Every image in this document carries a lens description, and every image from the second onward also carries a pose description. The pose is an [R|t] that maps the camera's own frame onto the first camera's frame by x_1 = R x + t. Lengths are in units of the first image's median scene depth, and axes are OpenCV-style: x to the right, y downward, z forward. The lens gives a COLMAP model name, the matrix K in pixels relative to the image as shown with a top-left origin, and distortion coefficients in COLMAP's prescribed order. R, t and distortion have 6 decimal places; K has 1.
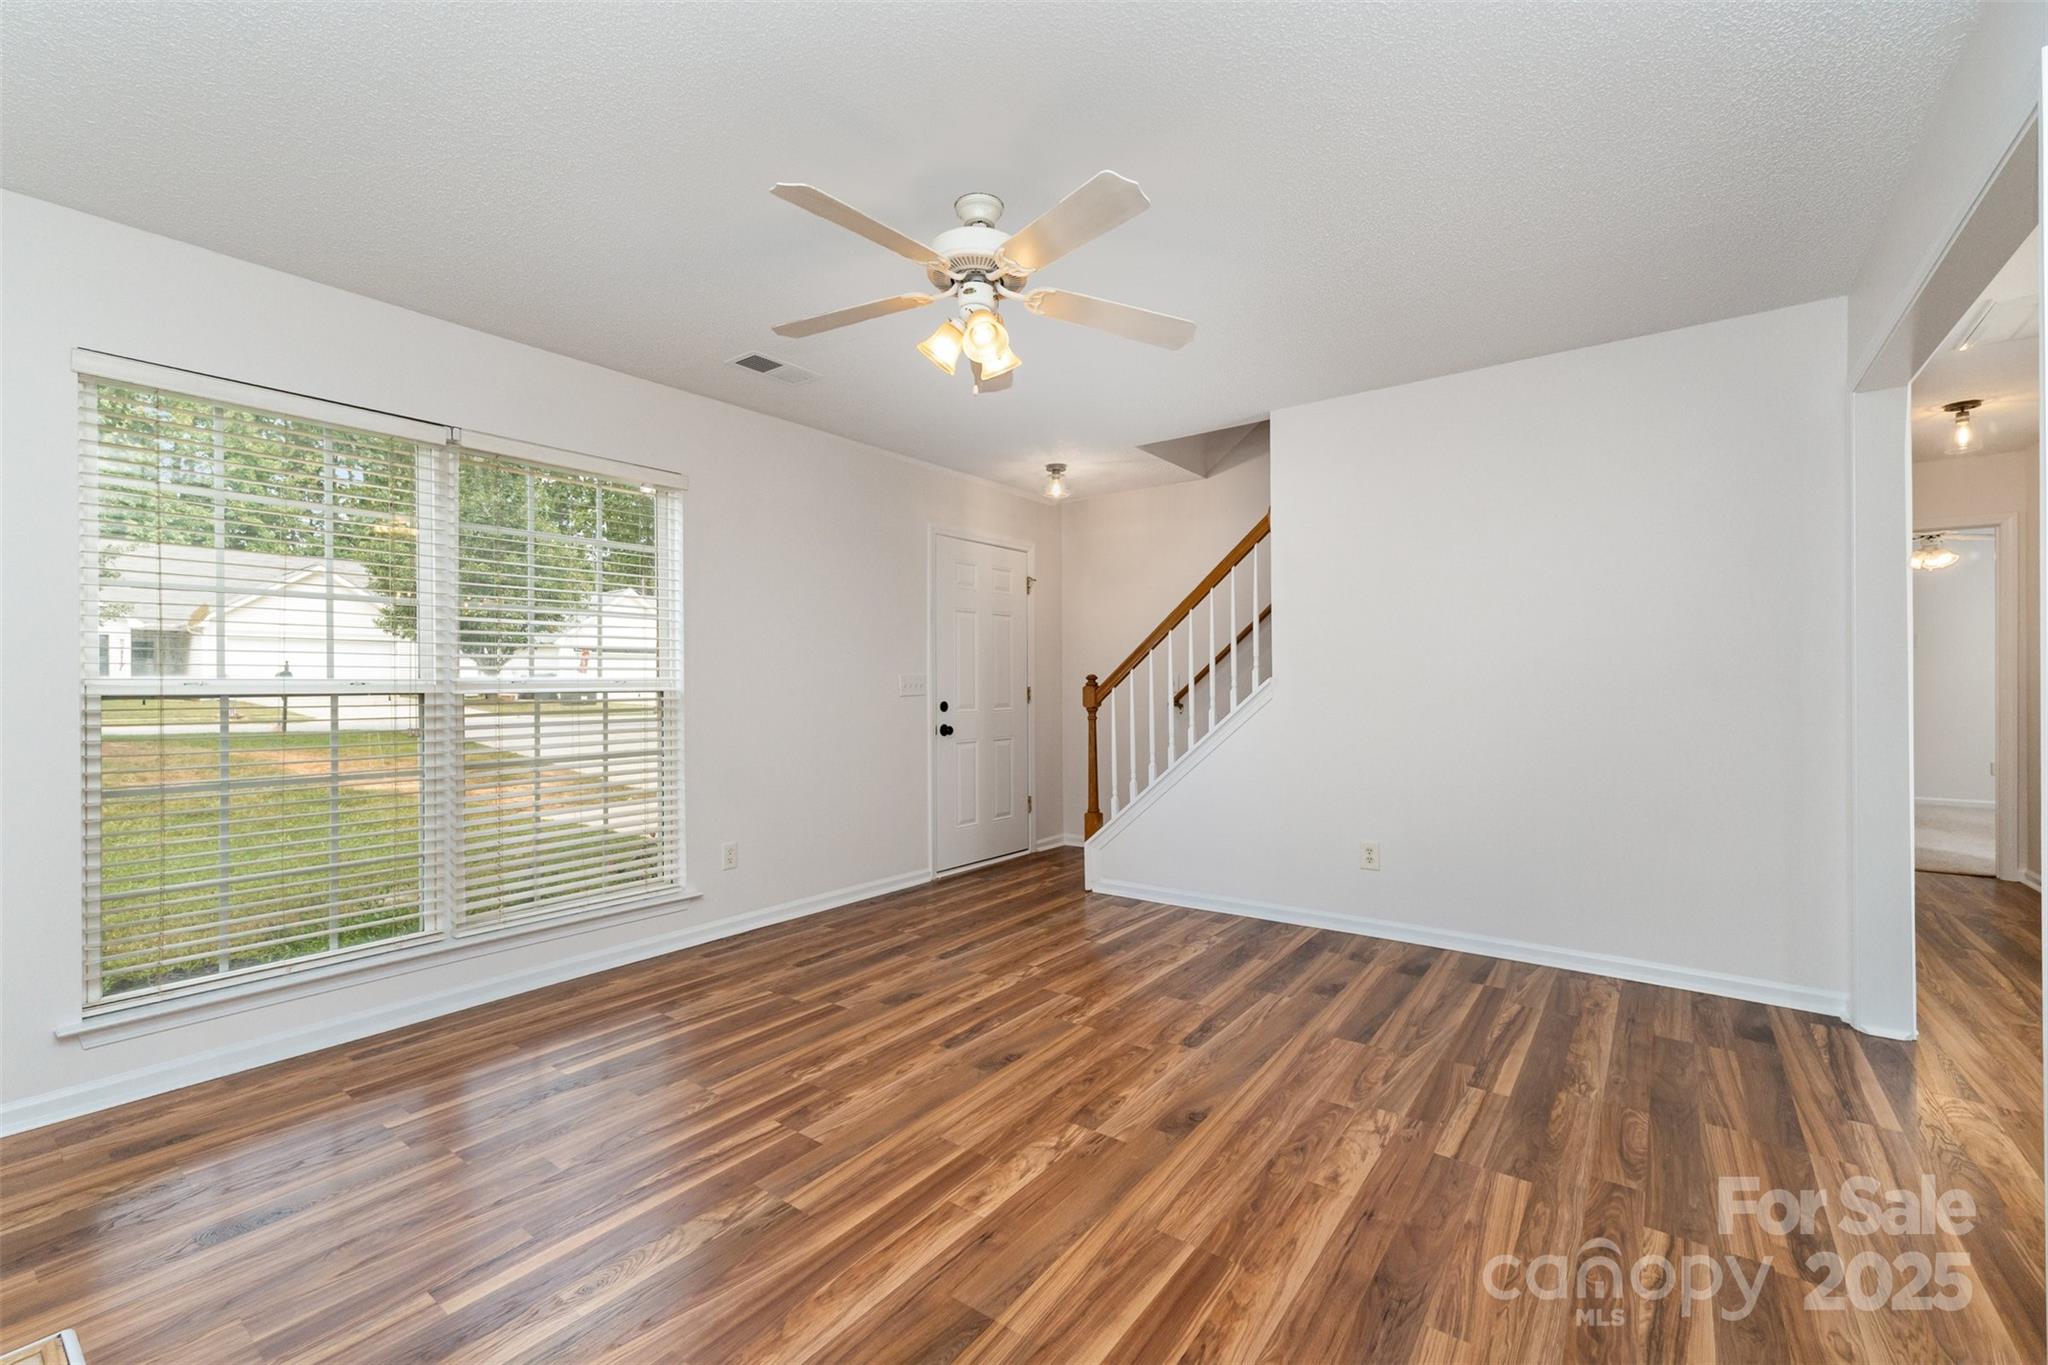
lens RADIAL K [[869.8, 0, 1027.7], [0, 869.8, 683.7], [0, 0, 1]] dist [0.002805, 0.000484]
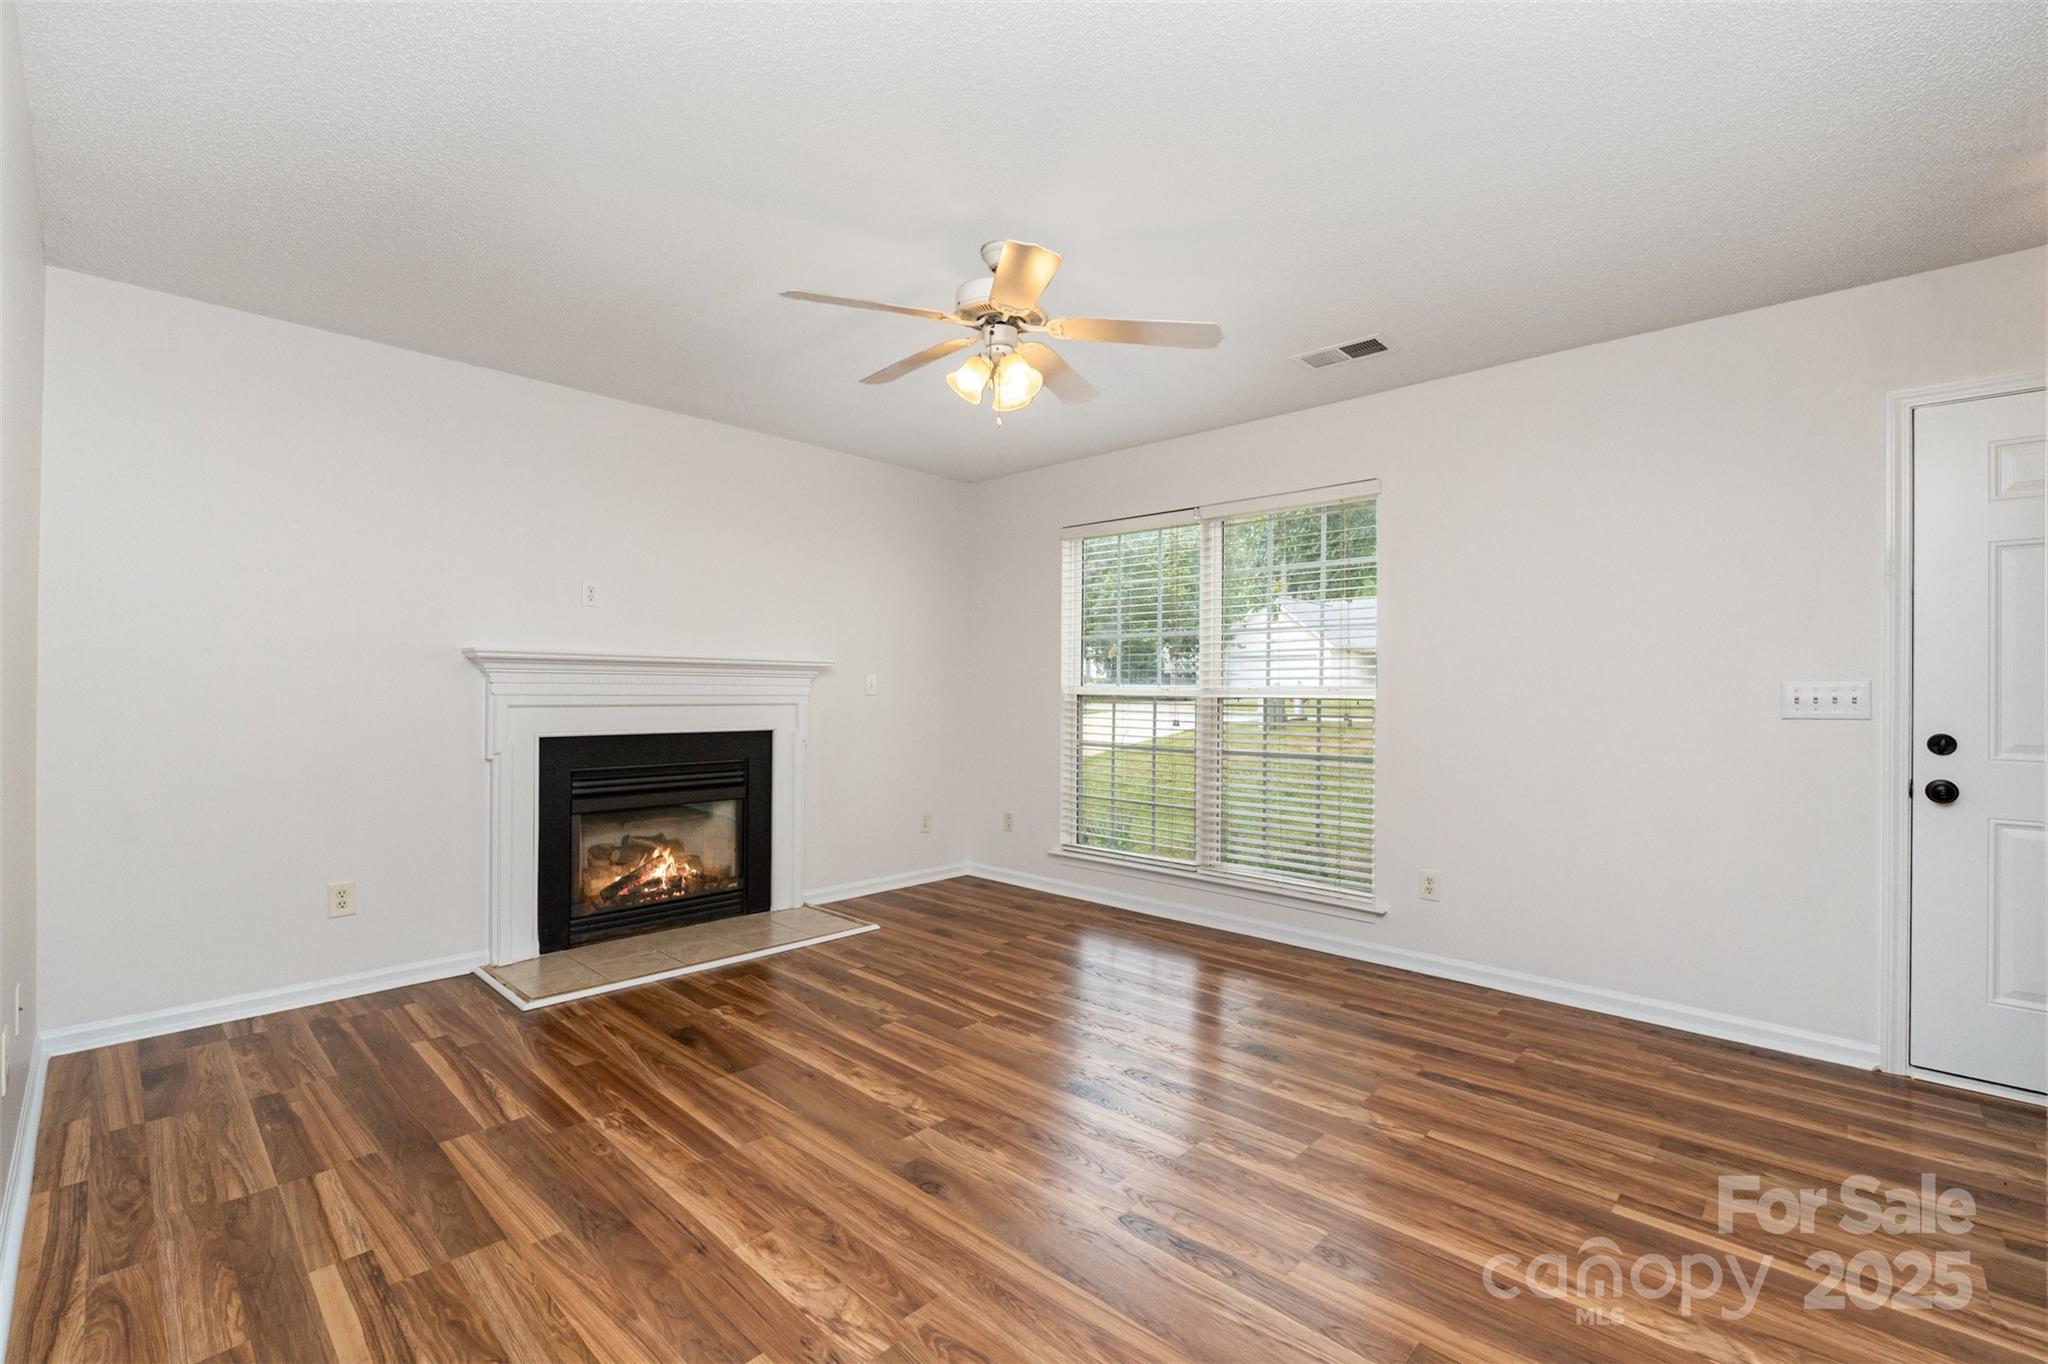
lens RADIAL K [[886.1, 0, 1002.9], [0, 886.1, 685.5], [0, 0, 1]] dist [-0.015314, 0.000085]
pose [[-0.137931, -0.000048, -0.990442, 0.772955], [-0.009099, 0.999958, 0.001219, -0.005577], [0.990400, 0.009180, -0.137925, 0.866716]]
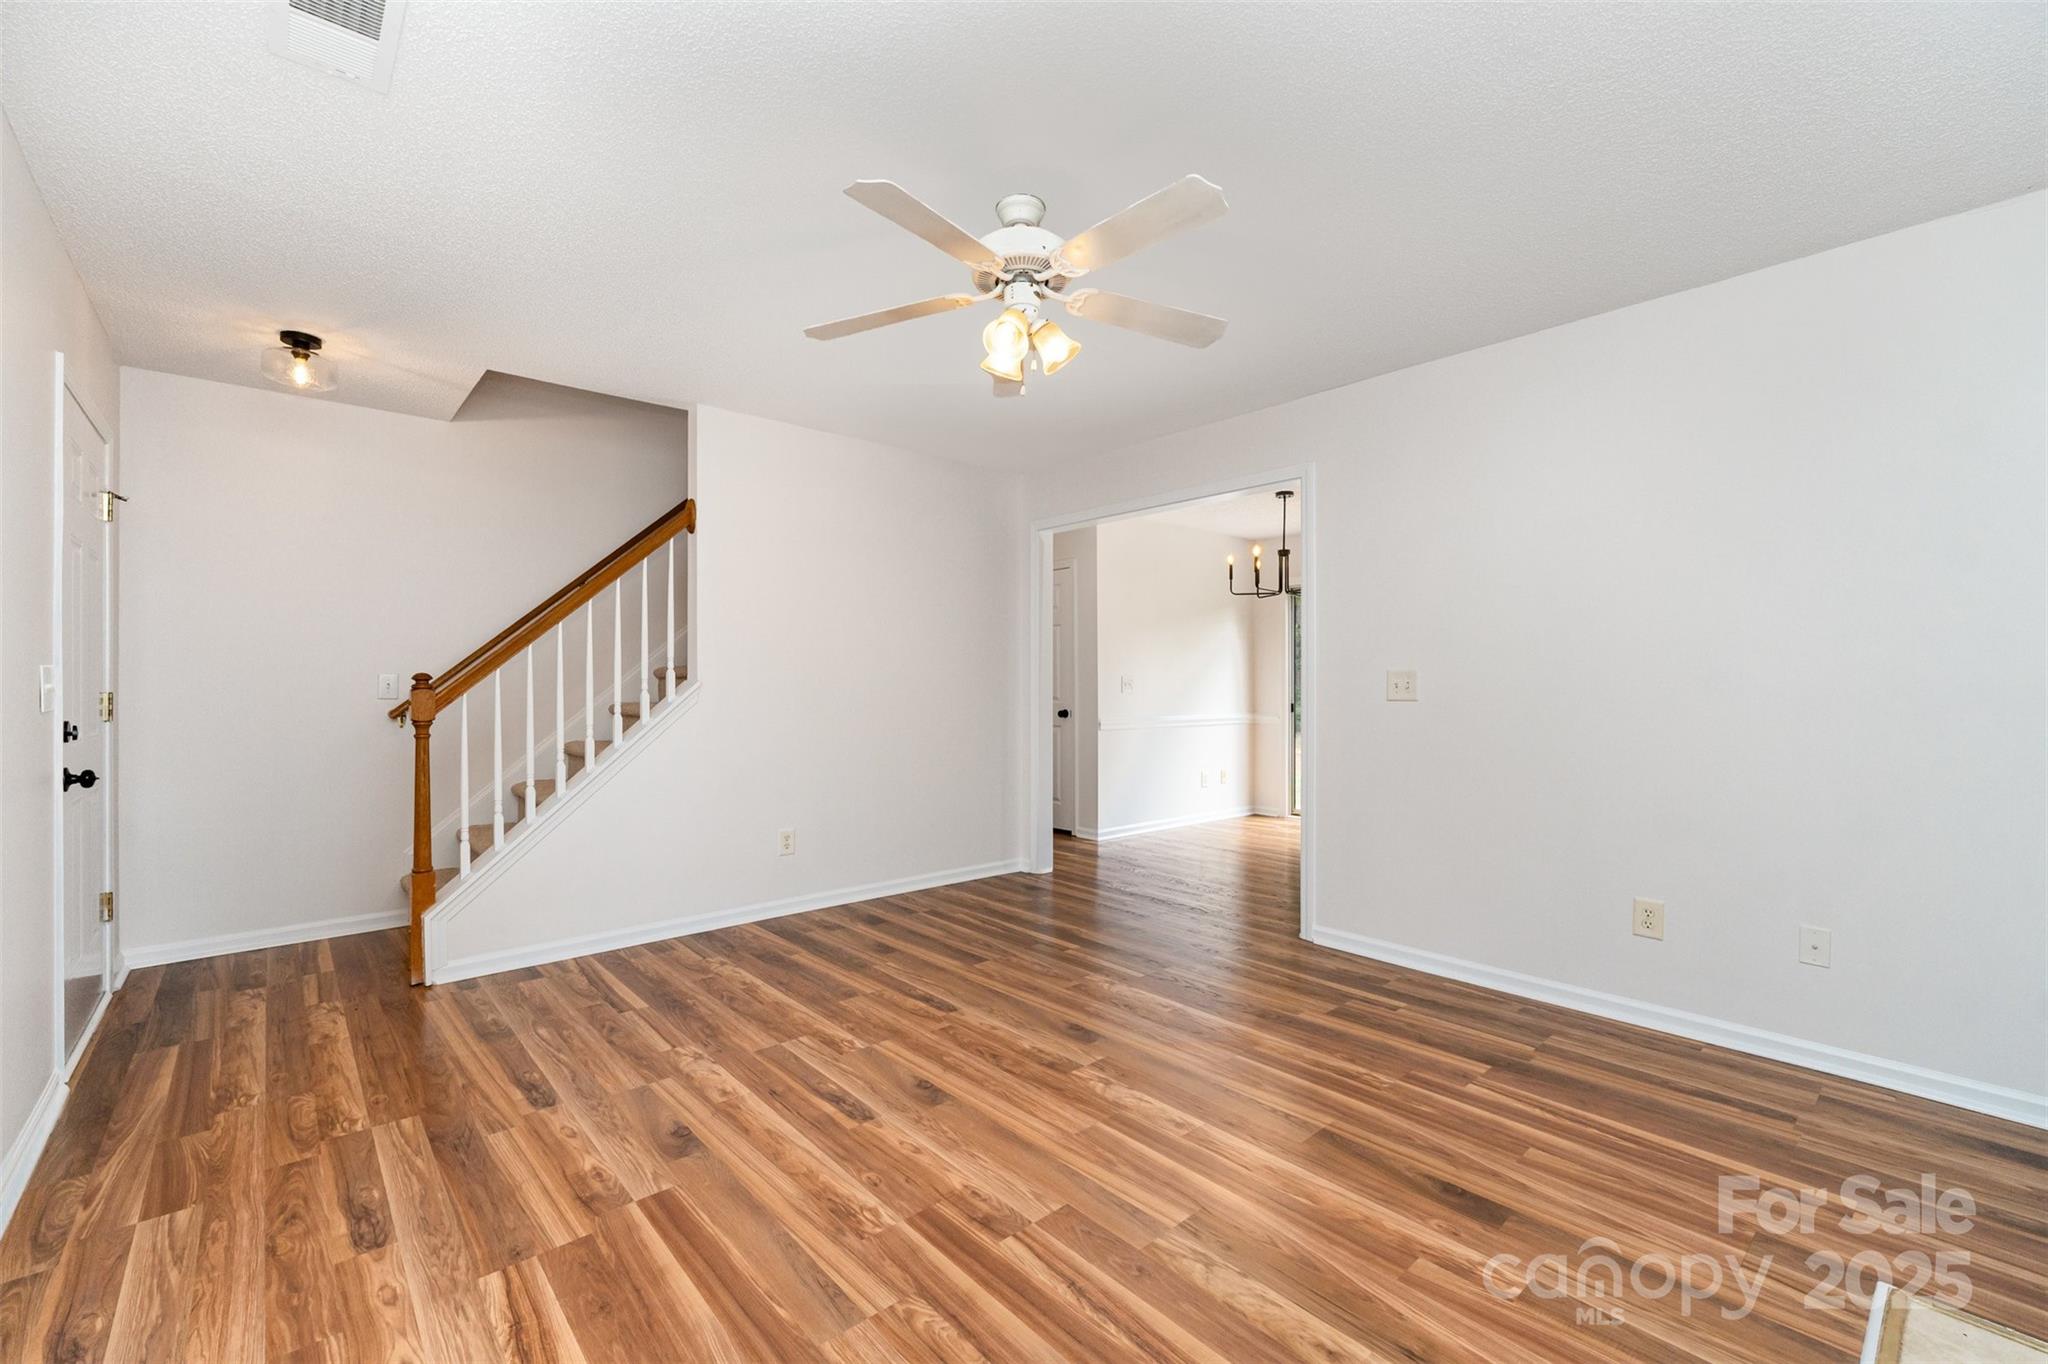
lens RADIAL K [[855.7, 0, 1029.1], [0, 855.7, 681.2], [0, 0, 1]] dist [0.000970, 0.000124]
pose [[0.196444, 0.008331, 0.980480, -0.760686], [0.001111, 0.999961, -0.008720, 0.003332], [-0.980514, 0.002803, 0.196428, 0.598269]]
